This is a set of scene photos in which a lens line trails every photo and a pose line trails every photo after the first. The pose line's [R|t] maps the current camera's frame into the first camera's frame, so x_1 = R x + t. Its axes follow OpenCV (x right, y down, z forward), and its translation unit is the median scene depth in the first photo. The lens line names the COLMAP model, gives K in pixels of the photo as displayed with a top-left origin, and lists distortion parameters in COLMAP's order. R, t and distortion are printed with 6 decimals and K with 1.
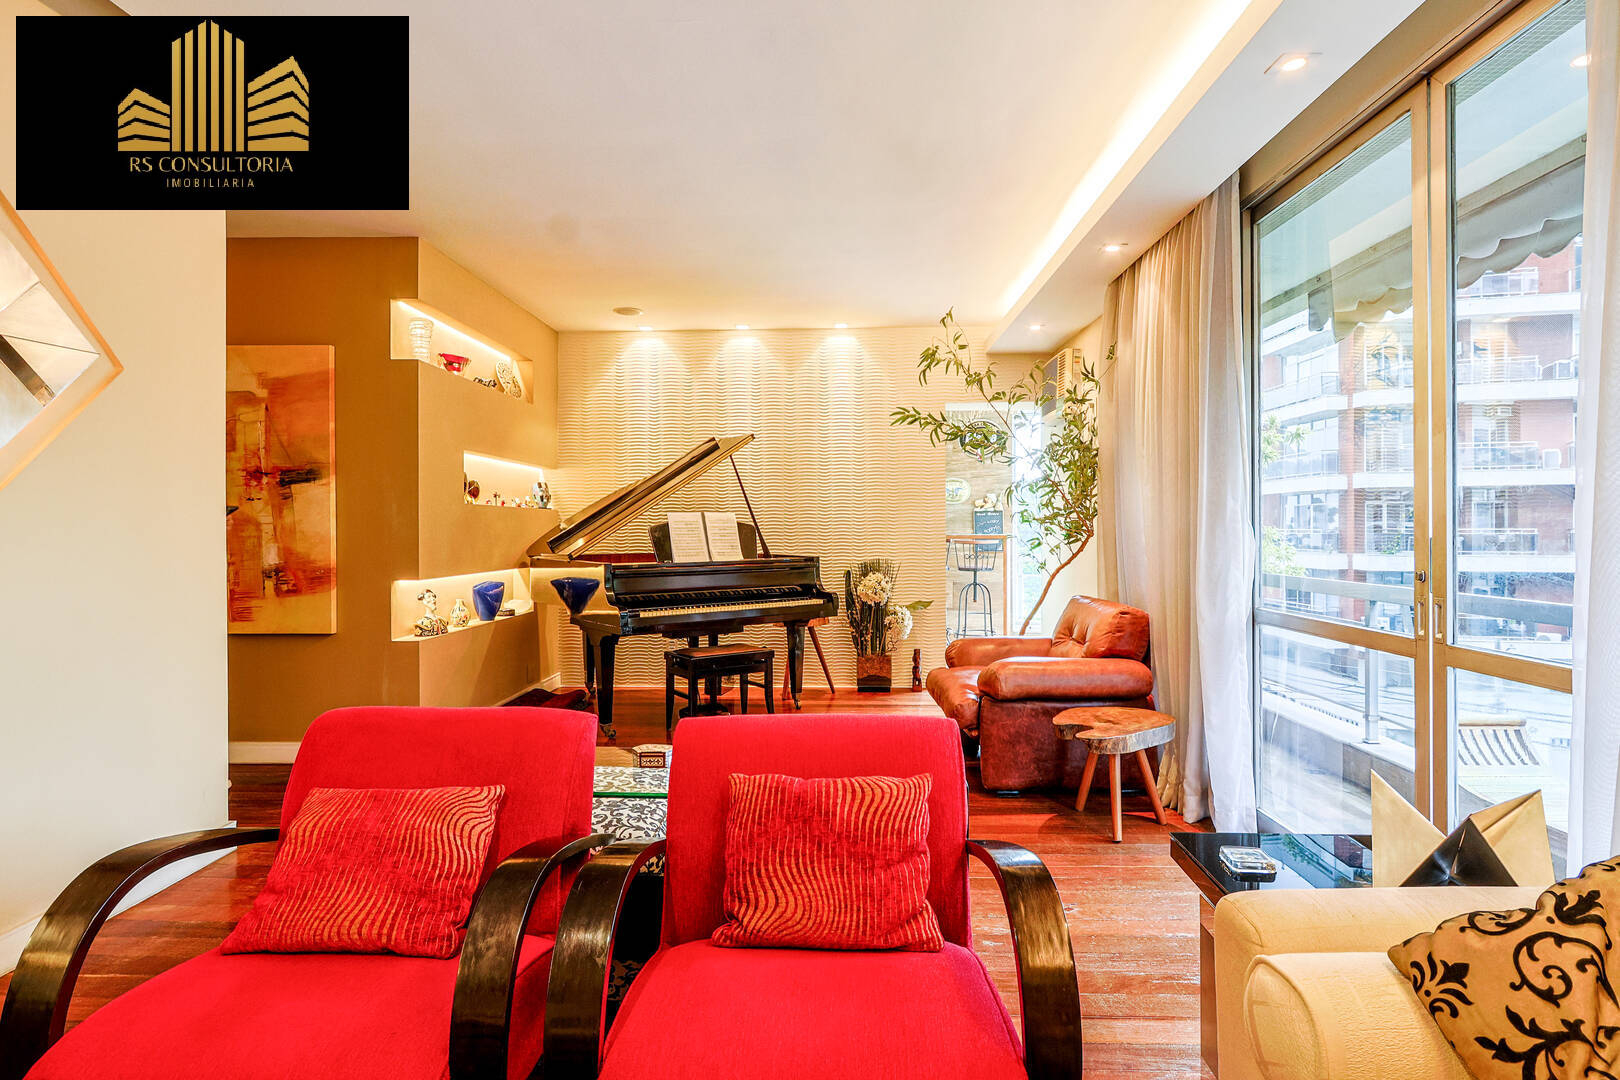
lens RADIAL K [[836.0, 0, 821.7], [0, 836.0, 530.4], [0, 0, 1]] dist [-0.010287, 0.004468]
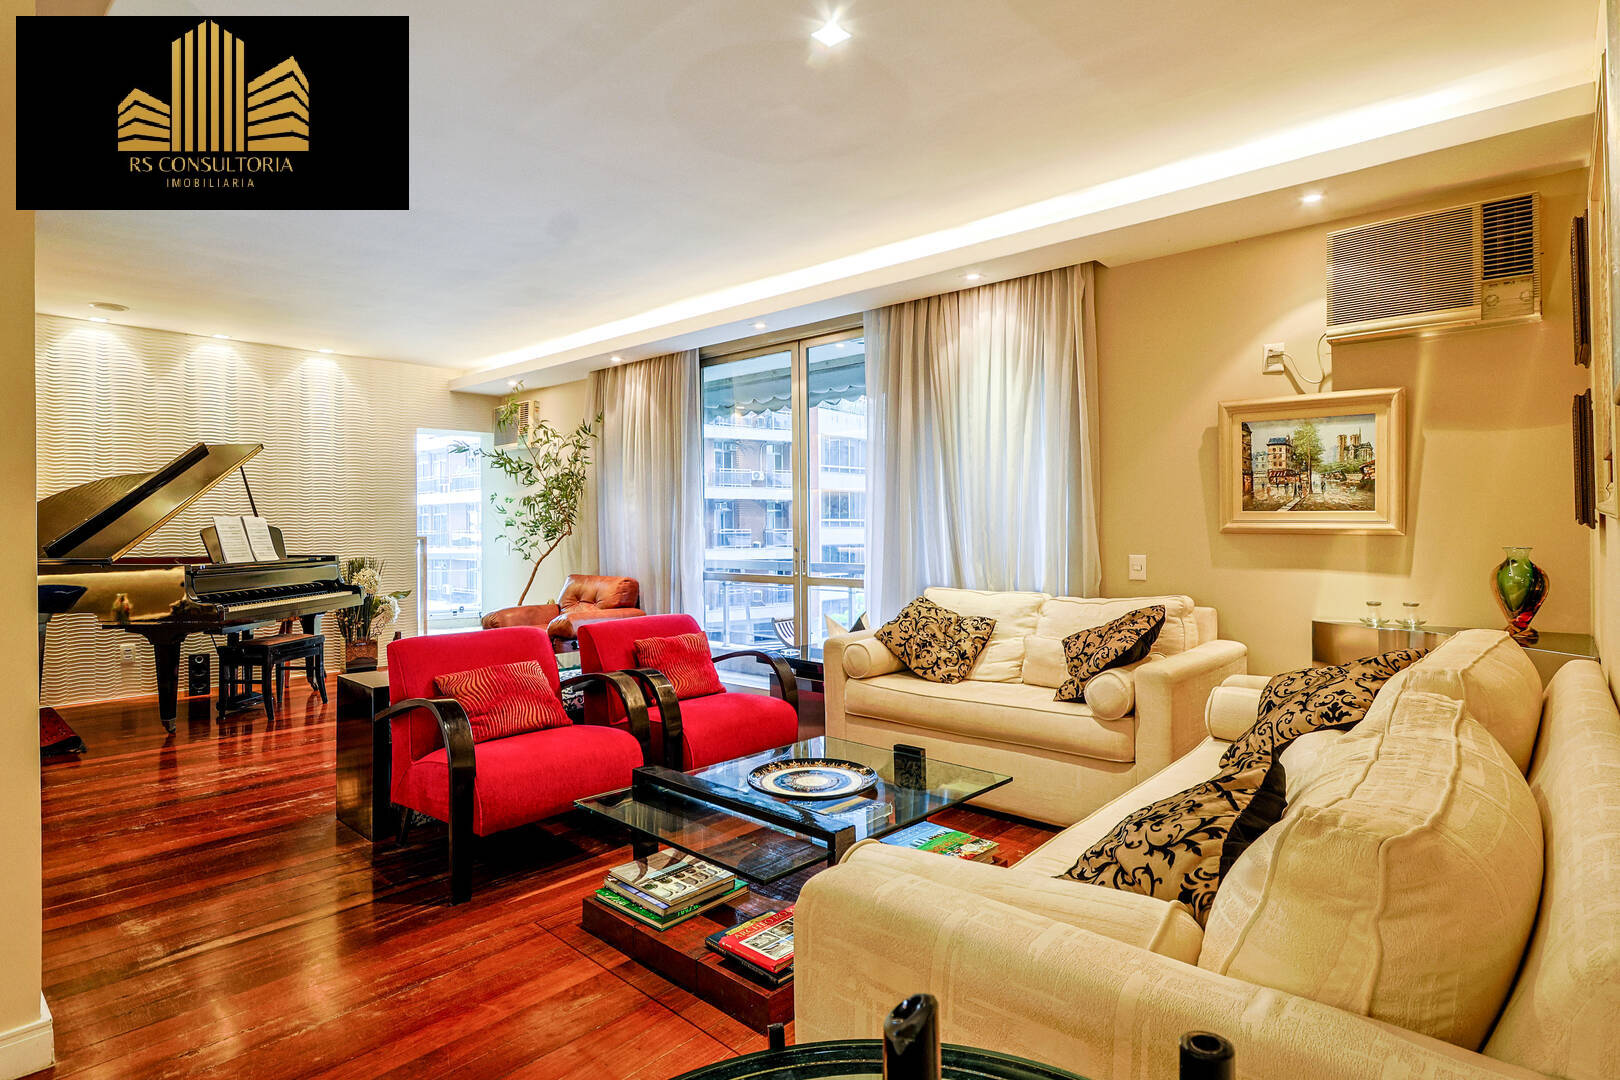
lens RADIAL K [[836.0, 0, 793.8], [0, 836.0, 534.1], [0, 0, 1]] dist [-0.010287, 0.004468]
pose [[0.660381, -0.006726, 0.750901, -0.405107], [0.005802, 0.999976, 0.003854, 0.000995], [-0.750908, 0.001812, 0.660404, -0.213154]]
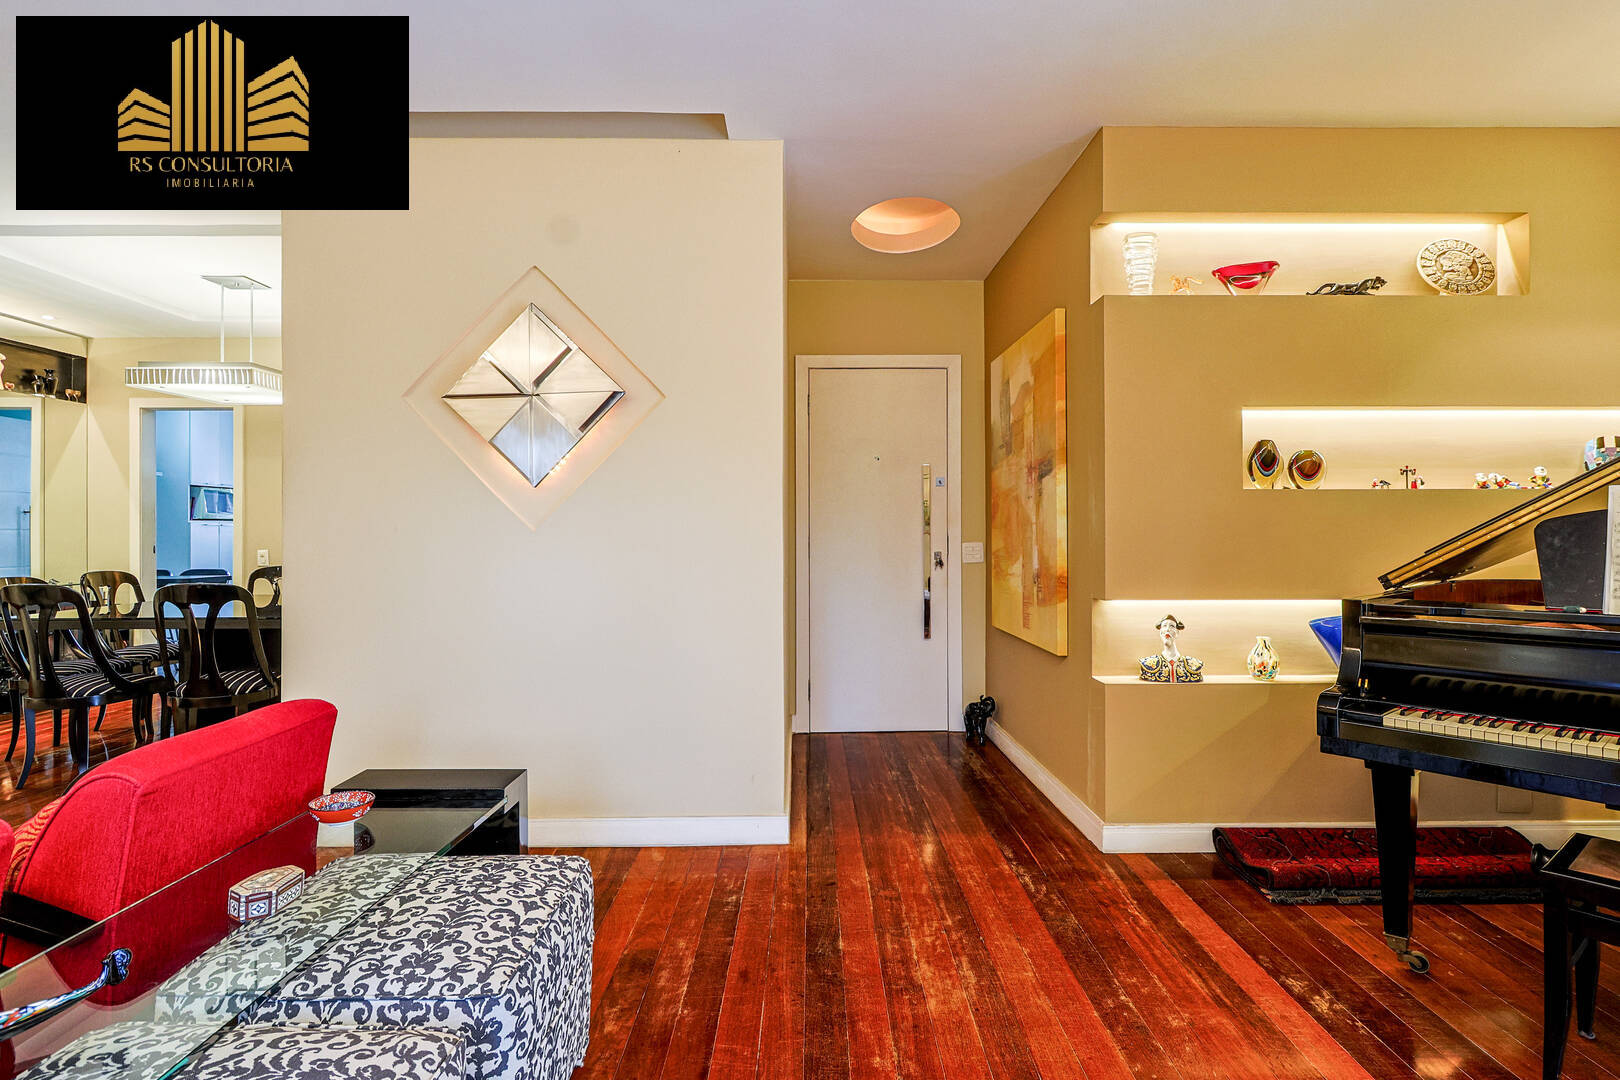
lens RADIAL K [[836.0, 0, 818.6], [0, 836.0, 532.5], [0, 0, 1]] dist [-0.010287, 0.004468]
pose [[0.037232, 0.002369, -0.999304, 0.159956], [0.000814, 0.999997, 0.002401, -0.000255], [0.999306, -0.000903, 0.037230, 0.499921]]
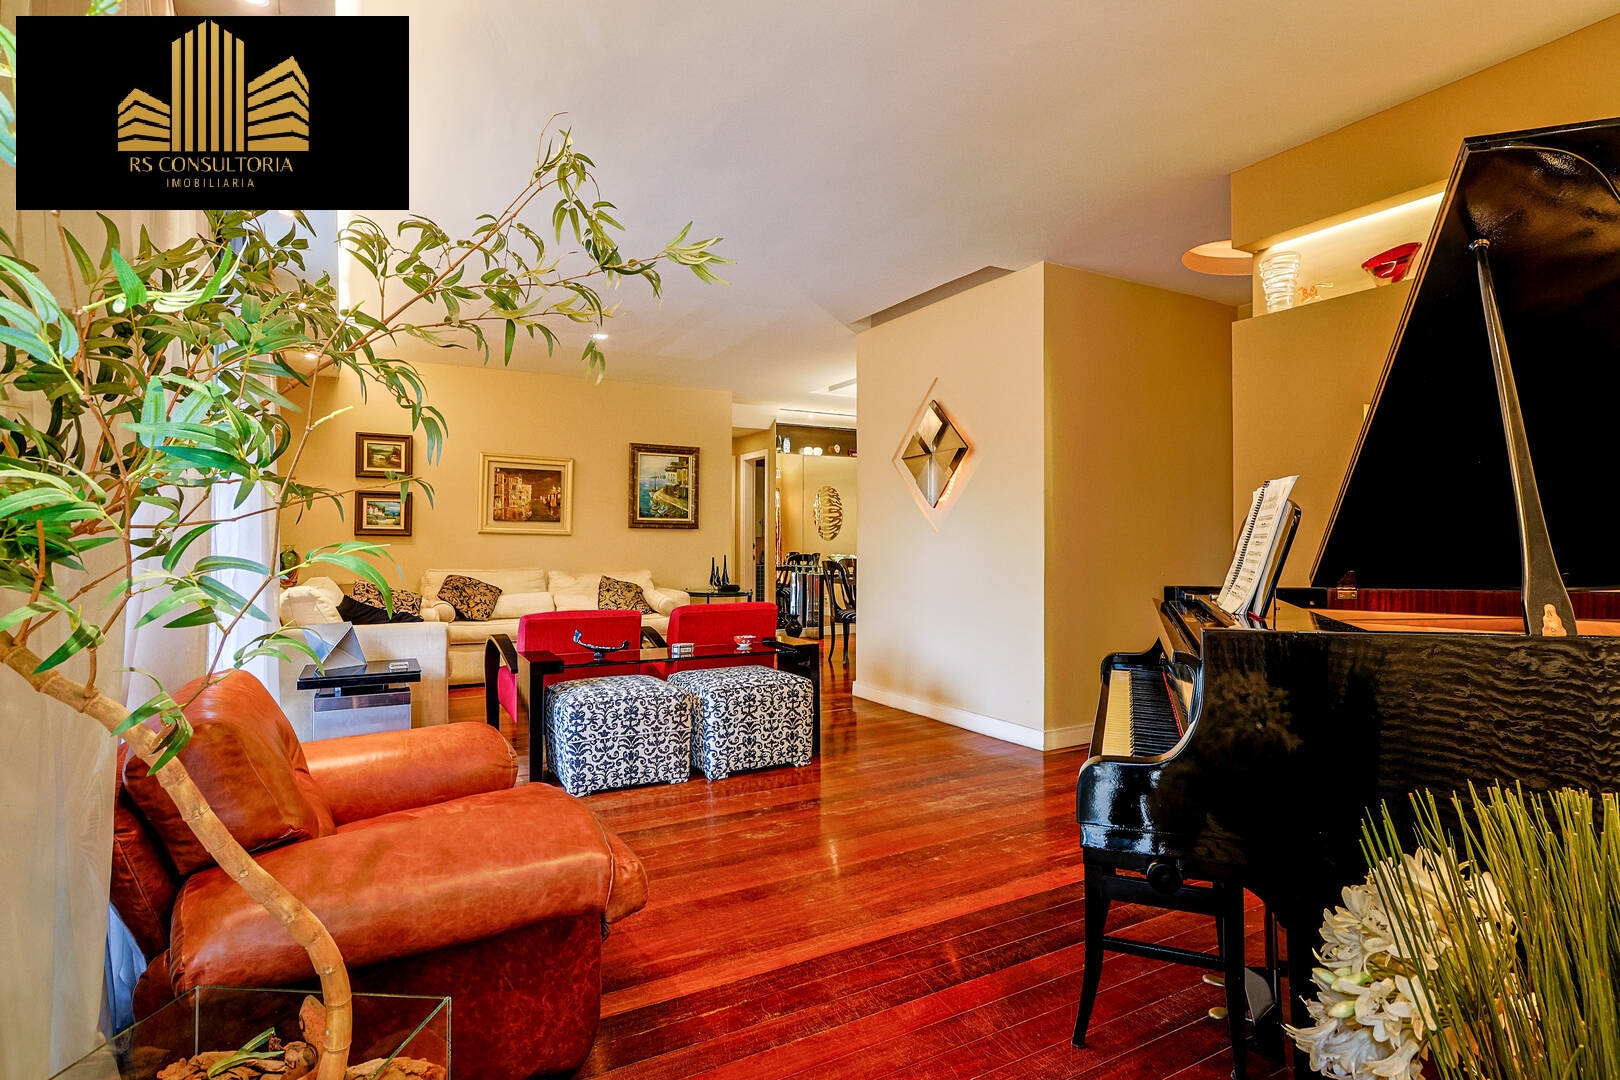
lens RADIAL K [[836.0, 0, 802.0], [0, 836.0, 535.7], [0, 0, 1]] dist [-0.010287, 0.004468]
pose [[-0.865311, -0.000793, -0.501235, 0.197927], [0.000085, 0.999999, -0.001729, 0.003472], [0.501235, -0.001539, -0.865310, 1.016748]]
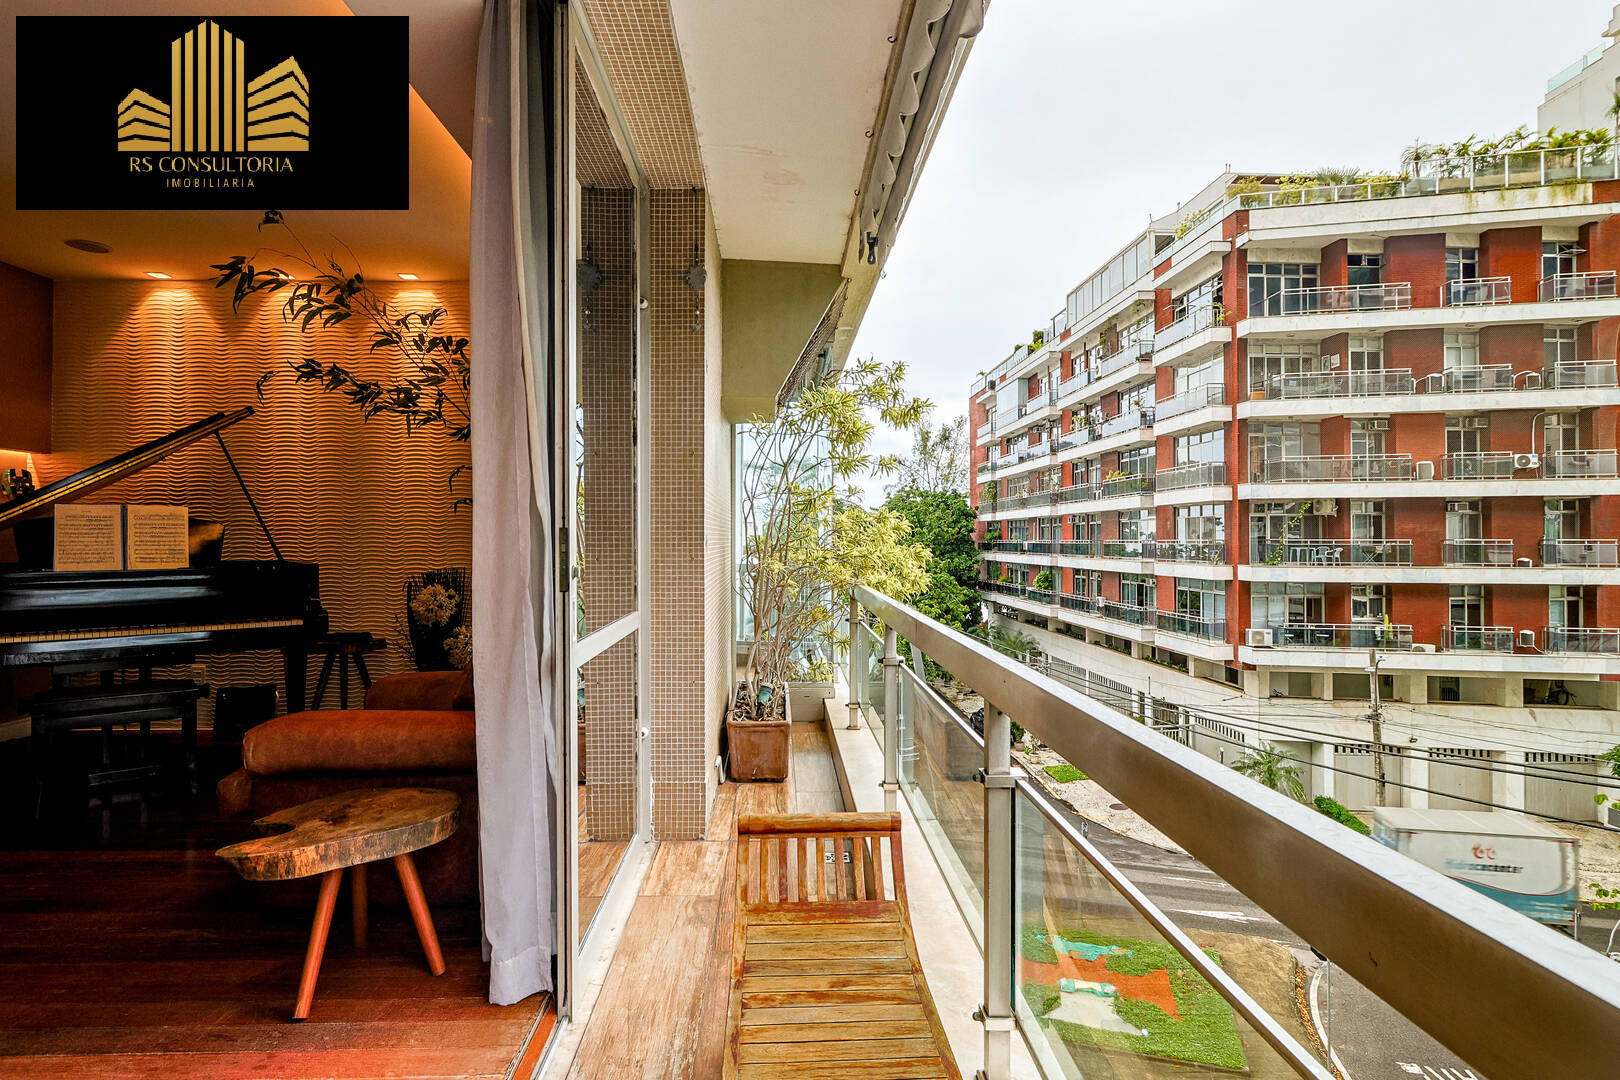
lens RADIAL K [[836.0, 0, 803.4], [0, 836.0, 538.7], [0, 0, 1]] dist [-0.010287, 0.004468]
pose [[0.998341, 0.001828, 0.057544, 0.357662], [-0.001567, 0.999988, -0.004571, 0.009838], [-0.057552, 0.004474, 0.998332, 0.181762]]
